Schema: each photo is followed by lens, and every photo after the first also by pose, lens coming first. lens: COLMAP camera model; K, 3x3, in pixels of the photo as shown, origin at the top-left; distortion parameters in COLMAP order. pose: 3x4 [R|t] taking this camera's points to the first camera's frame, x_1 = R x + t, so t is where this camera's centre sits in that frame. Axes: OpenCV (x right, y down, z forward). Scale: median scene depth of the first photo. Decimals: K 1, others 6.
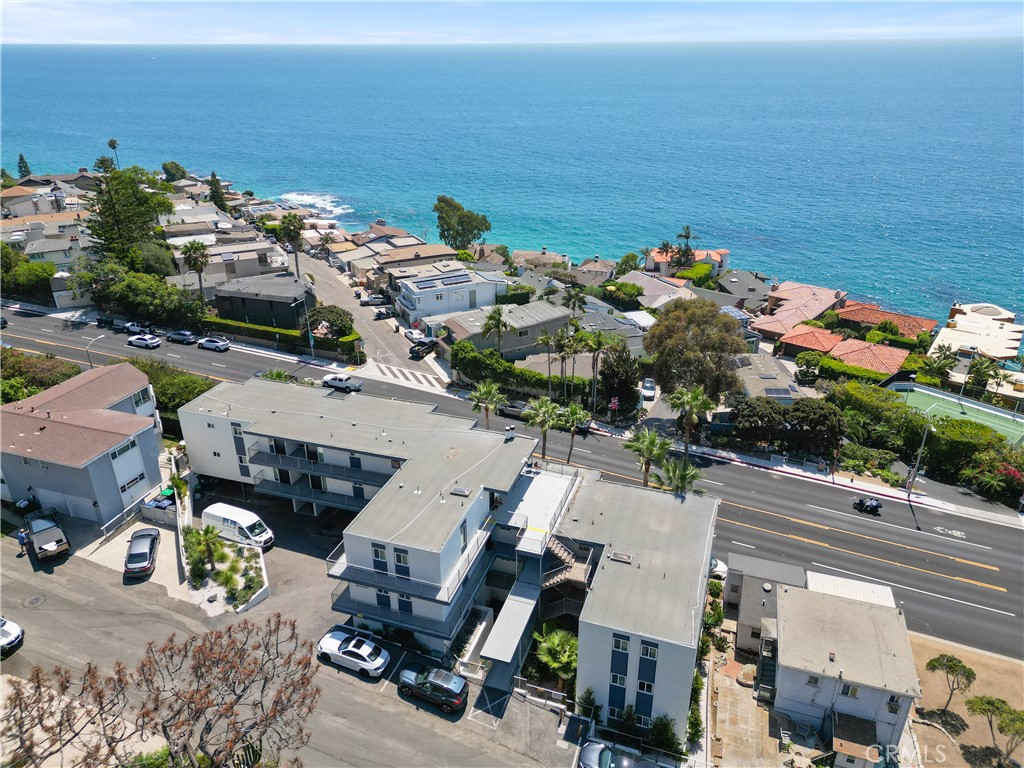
lens RADIAL K [[712.8, 0, 512.0], [0, 712.8, 384.0], [0, 0, 1]] dist [0.085436, -0.072031]
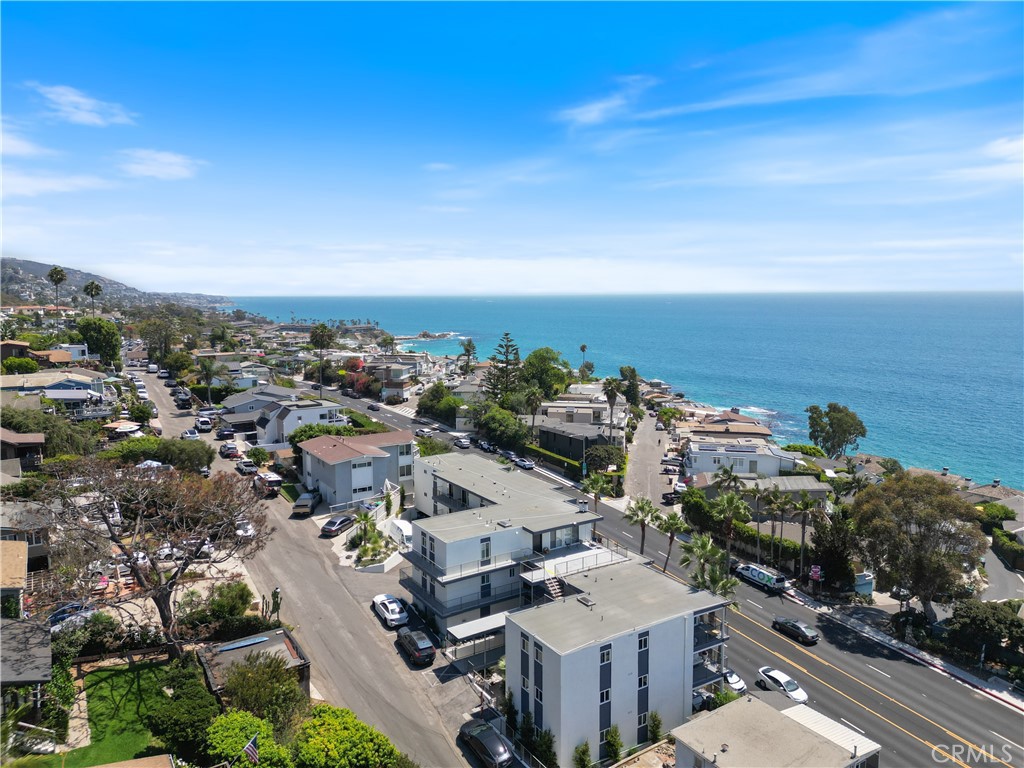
lens RADIAL K [[712.8, 0, 512.0], [0, 712.8, 384.0], [0, 0, 1]] dist [0.085436, -0.072031]
pose [[0.781893, 0.079911, -0.618269, 0.382340], [-0.266241, 0.939562, -0.215264, 0.101002], [0.563701, 0.332922, 0.755913, -0.020943]]
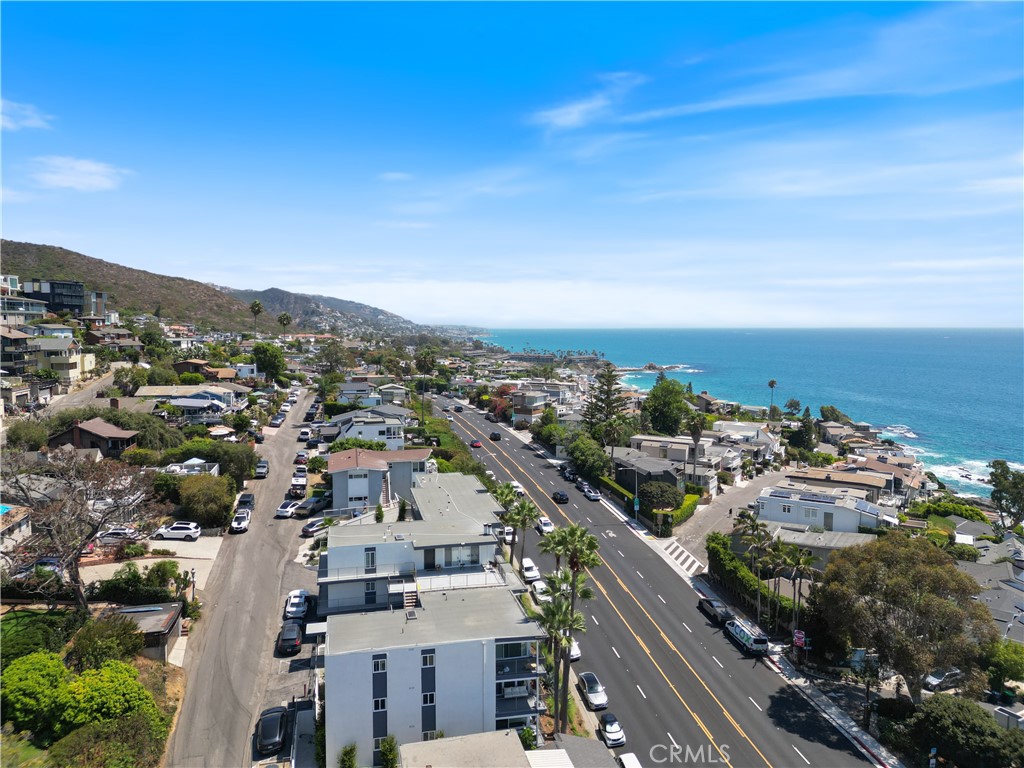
lens RADIAL K [[712.8, 0, 512.0], [0, 712.8, 384.0], [0, 0, 1]] dist [0.085436, -0.072031]
pose [[0.525430, 0.075605, -0.847471, 0.629555], [-0.368924, 0.917785, -0.146855, 0.003017], [0.766693, 0.389814, 0.510124, 0.195327]]
